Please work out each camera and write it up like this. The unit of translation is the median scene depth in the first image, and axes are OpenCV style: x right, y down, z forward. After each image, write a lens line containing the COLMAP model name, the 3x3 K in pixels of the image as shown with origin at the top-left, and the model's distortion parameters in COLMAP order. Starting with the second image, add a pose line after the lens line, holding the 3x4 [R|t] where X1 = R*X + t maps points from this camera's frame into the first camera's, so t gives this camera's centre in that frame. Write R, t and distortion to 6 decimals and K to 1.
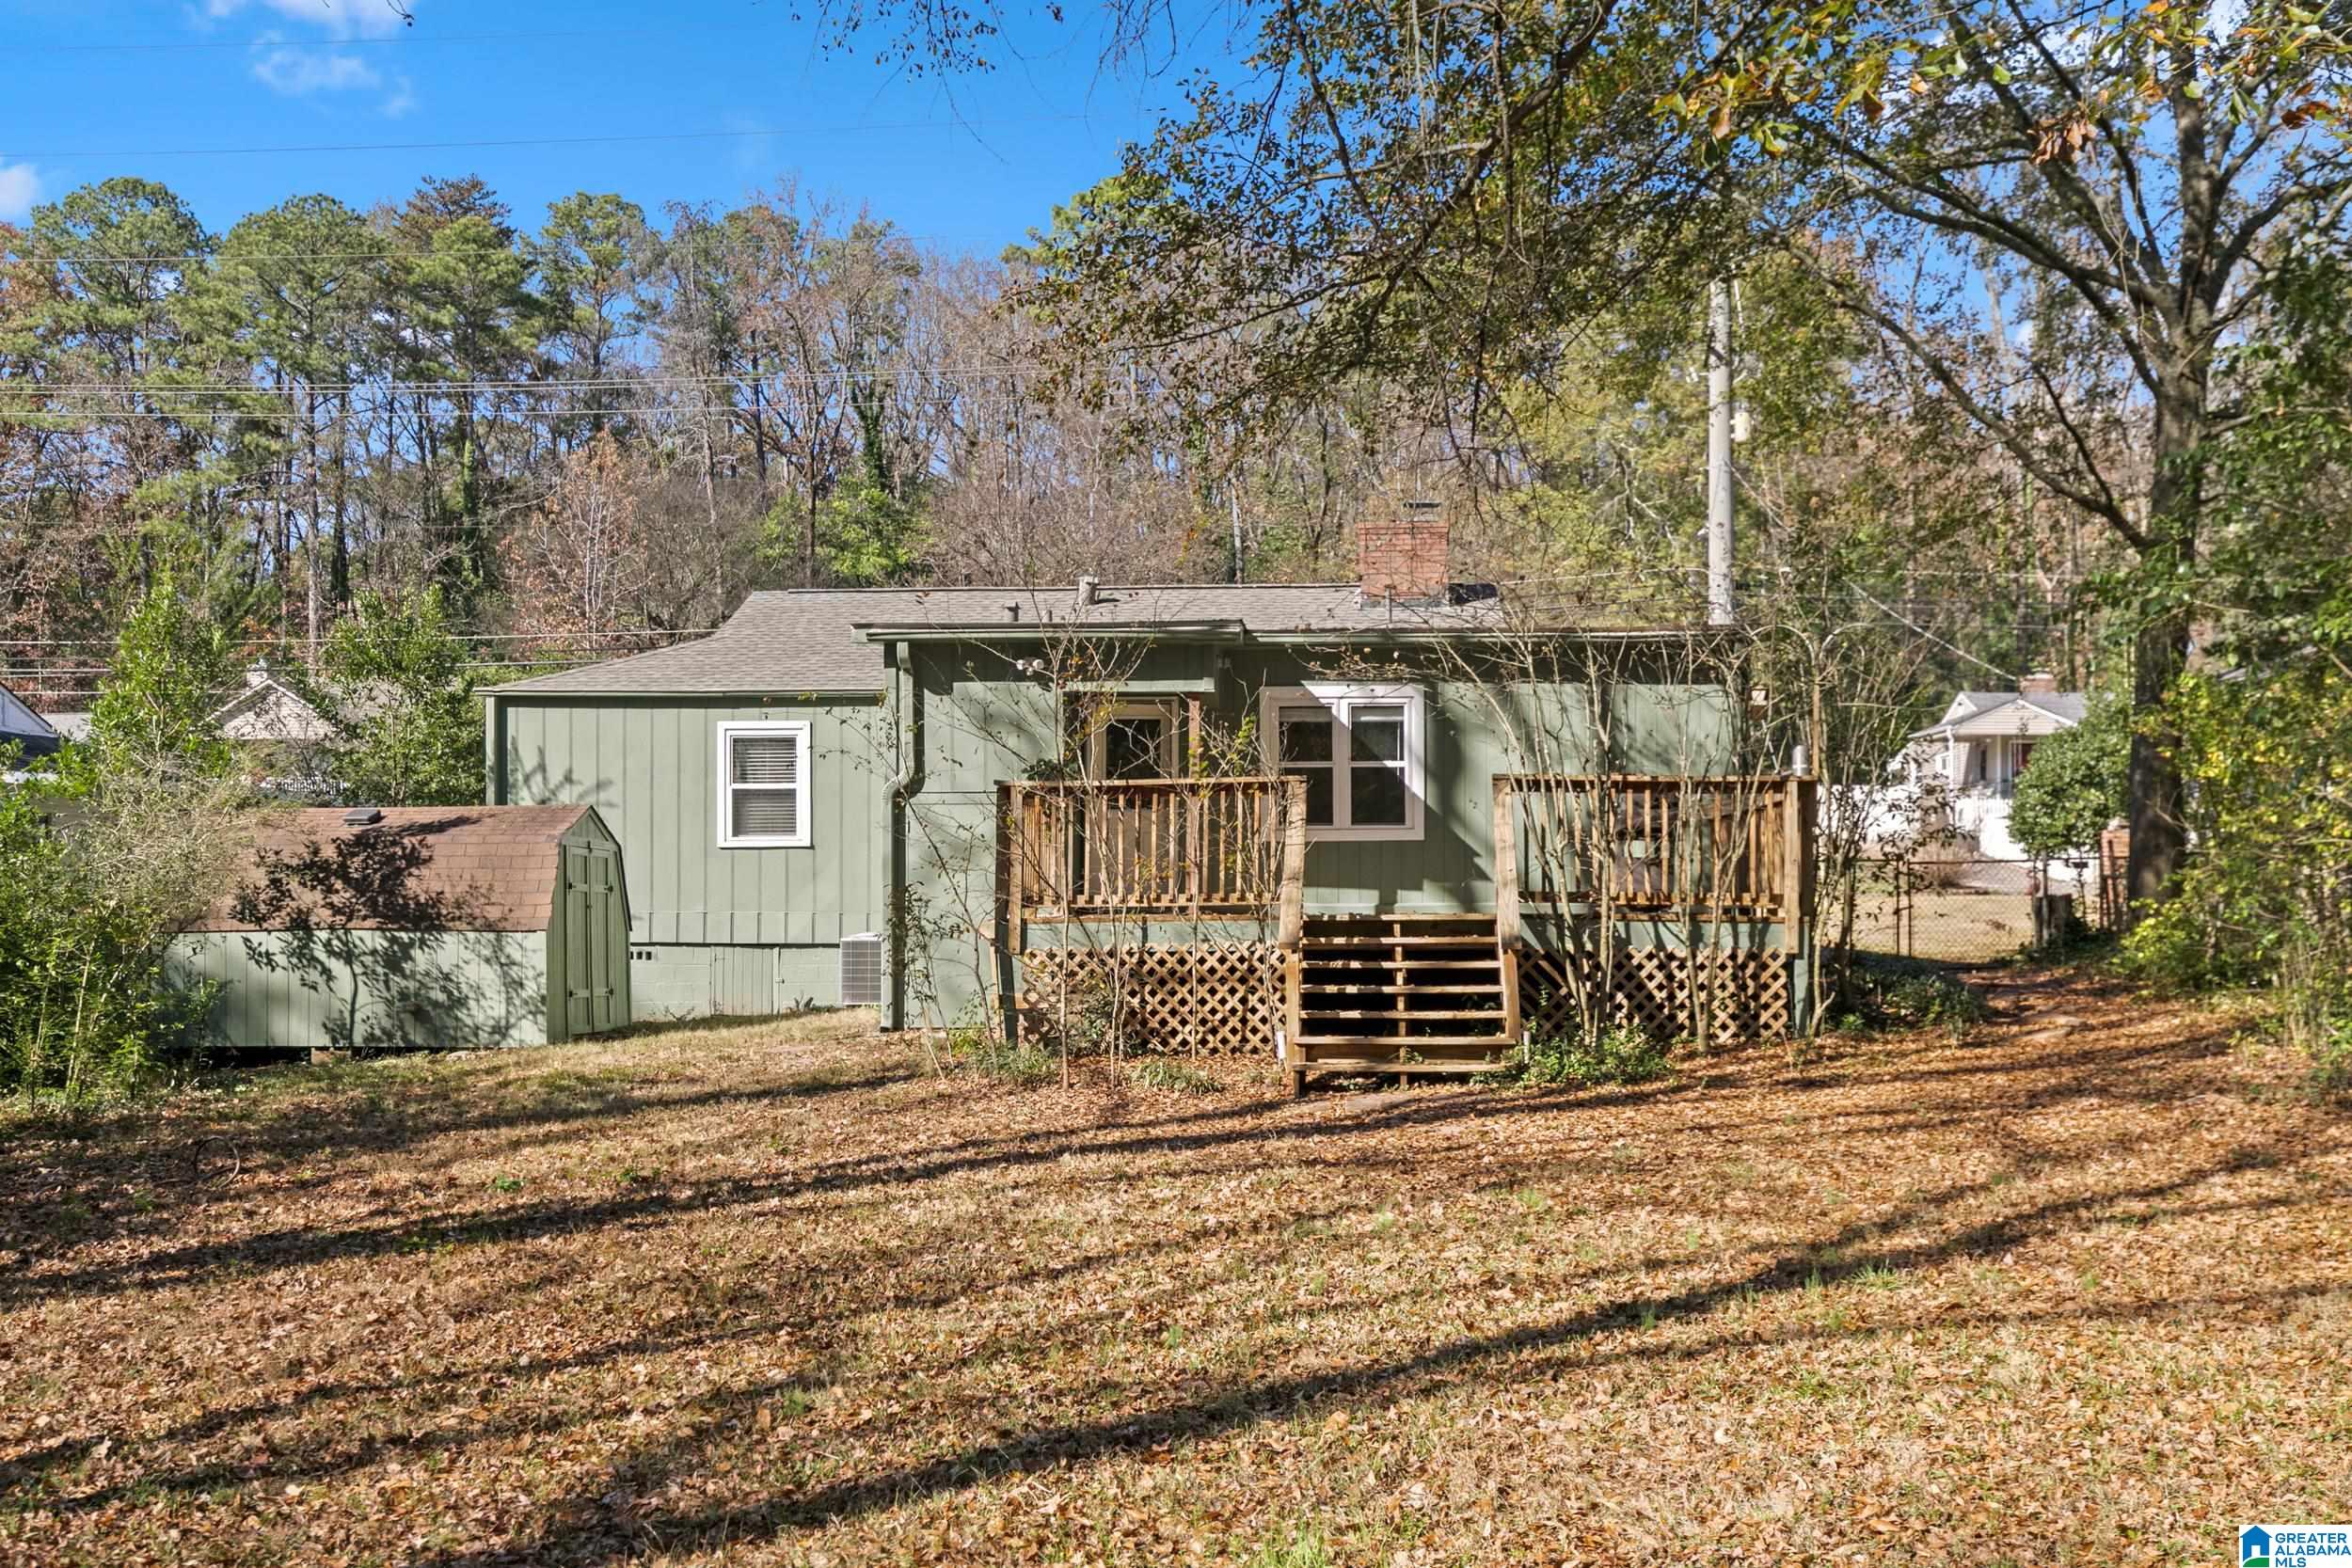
lens RADIAL K [[2356.5, 0, 1175.4], [0, 2356.5, 797.0], [0, 0, 1]] dist [-0.004282, 0.000000]
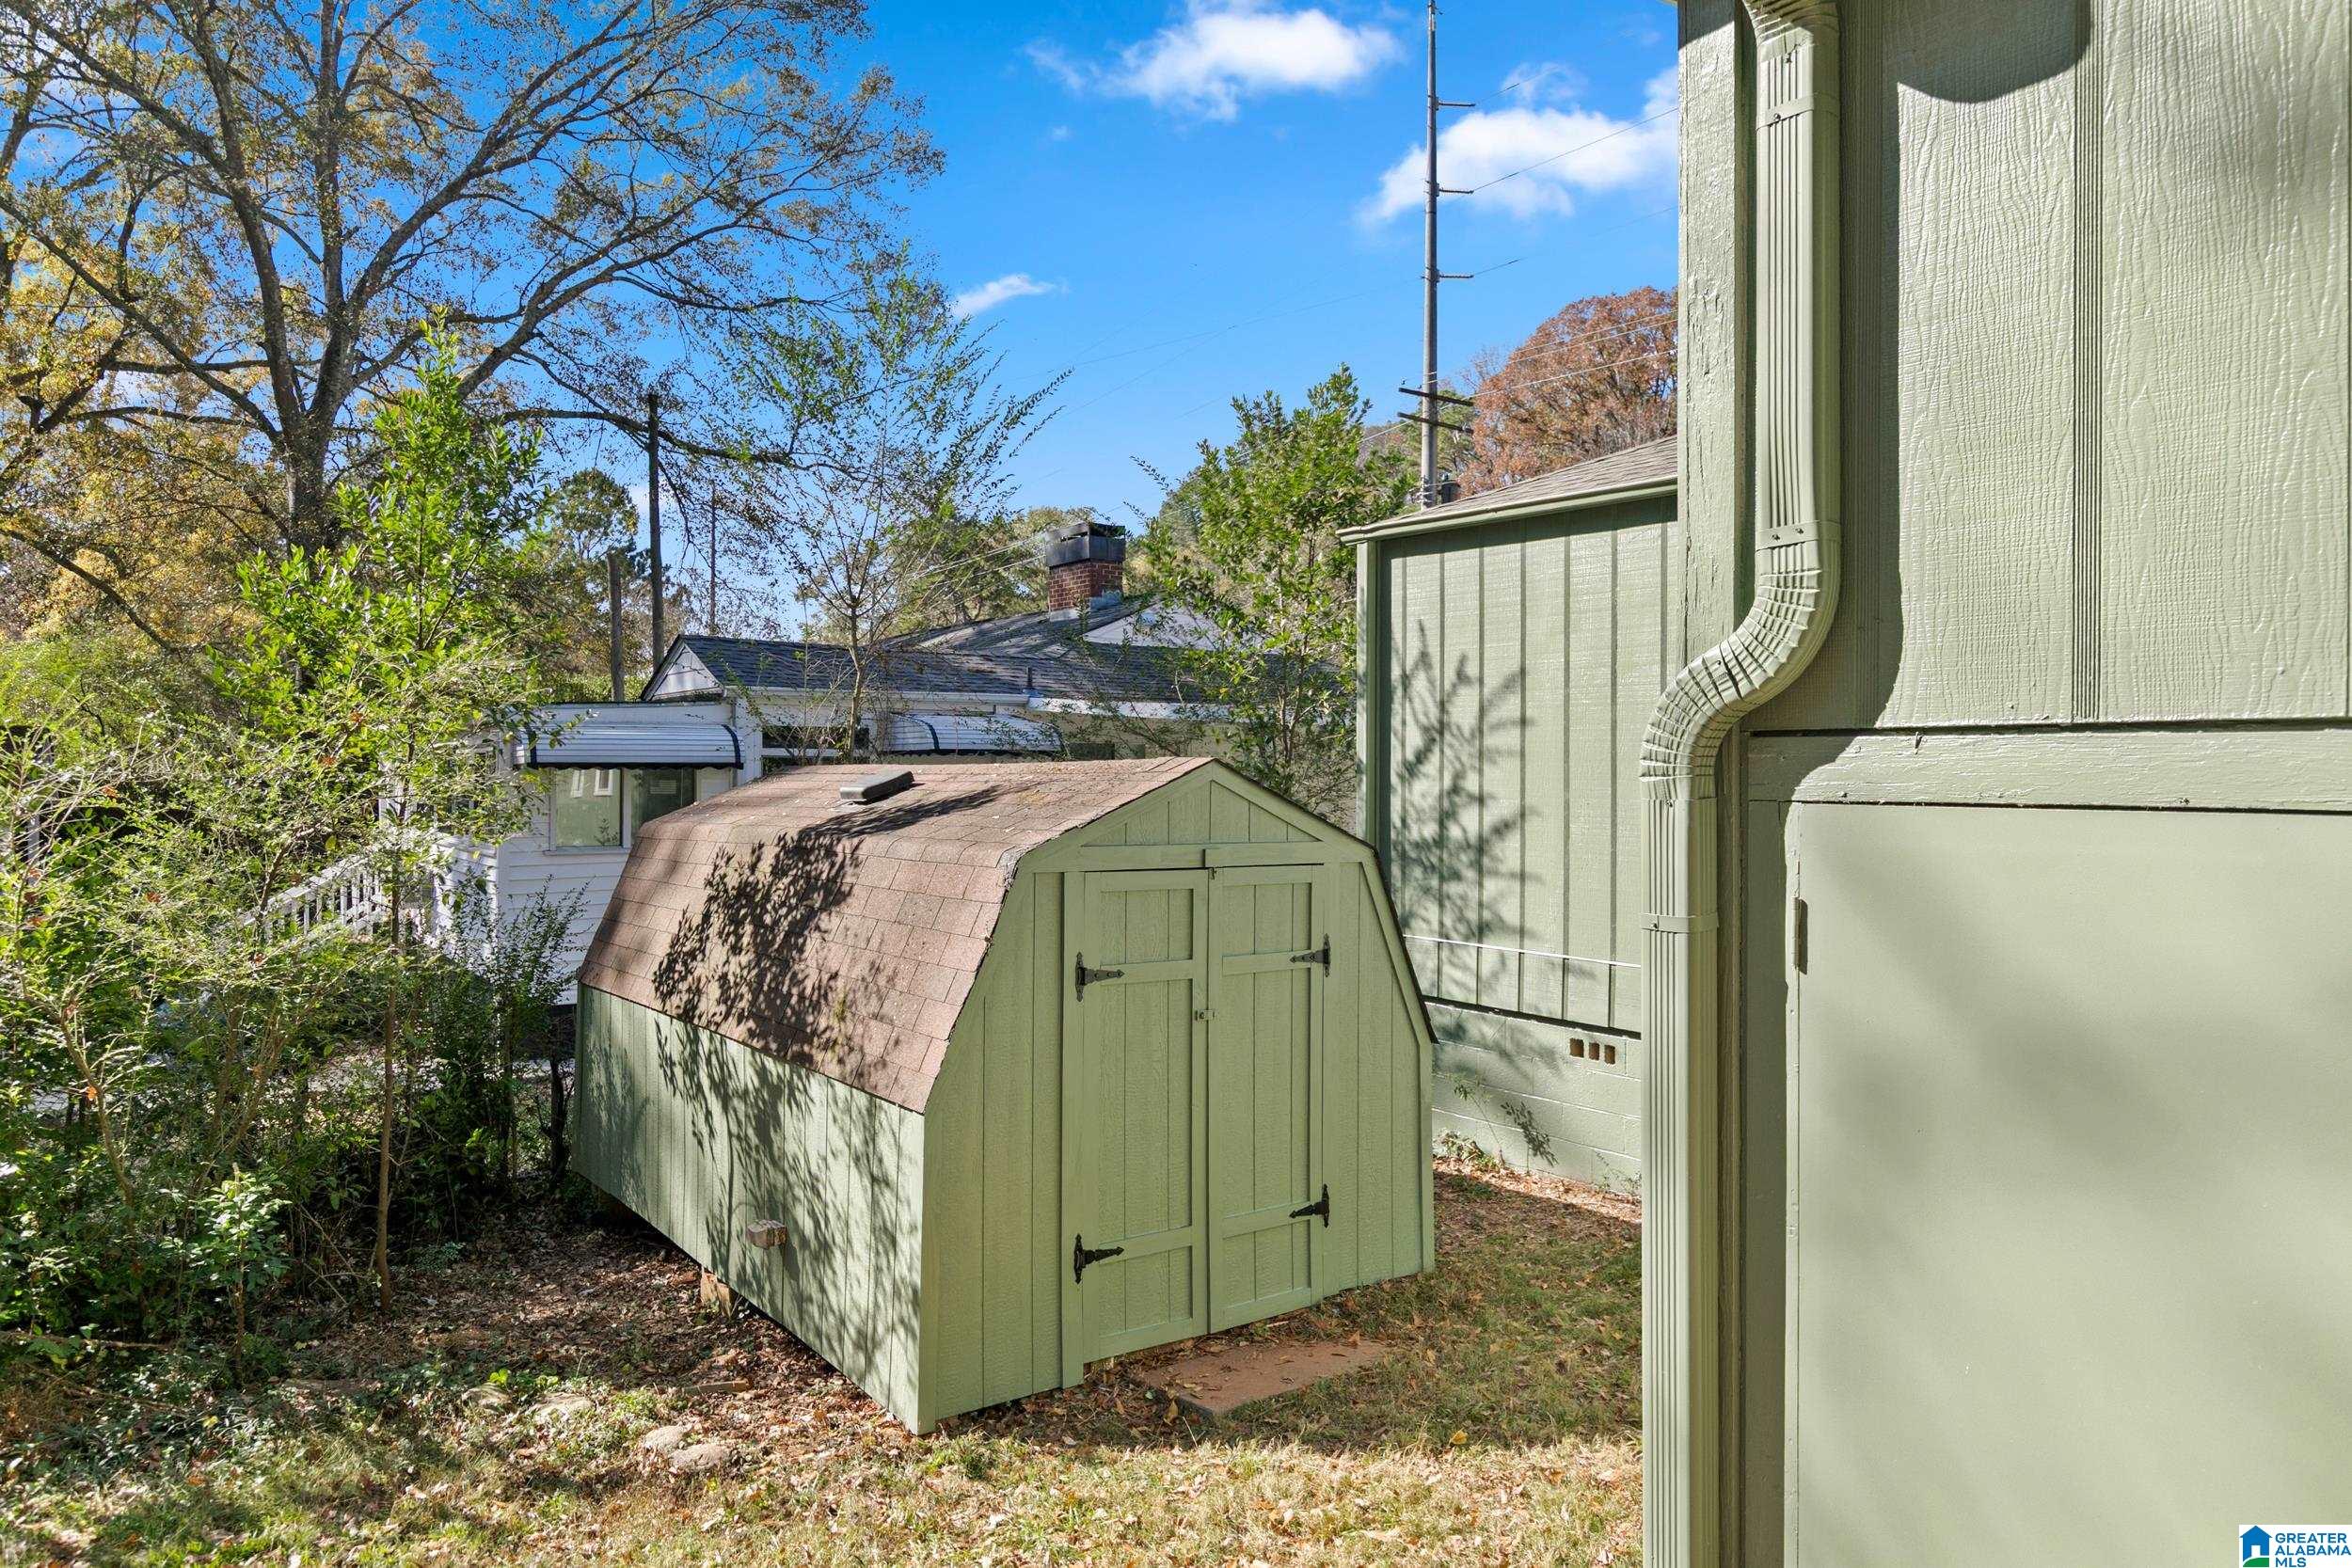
lens RADIAL K [[1551.8, 0, 1177.1], [0, 1551.8, 794.9], [0, 0, 1]] dist [0.006767, 0.000886]
pose [[0.662726, 0.009873, -0.748797, -0.062435], [0.041262, 0.997913, 0.049677, -0.004475], [0.747724, -0.063818, 0.660935, 0.945672]]
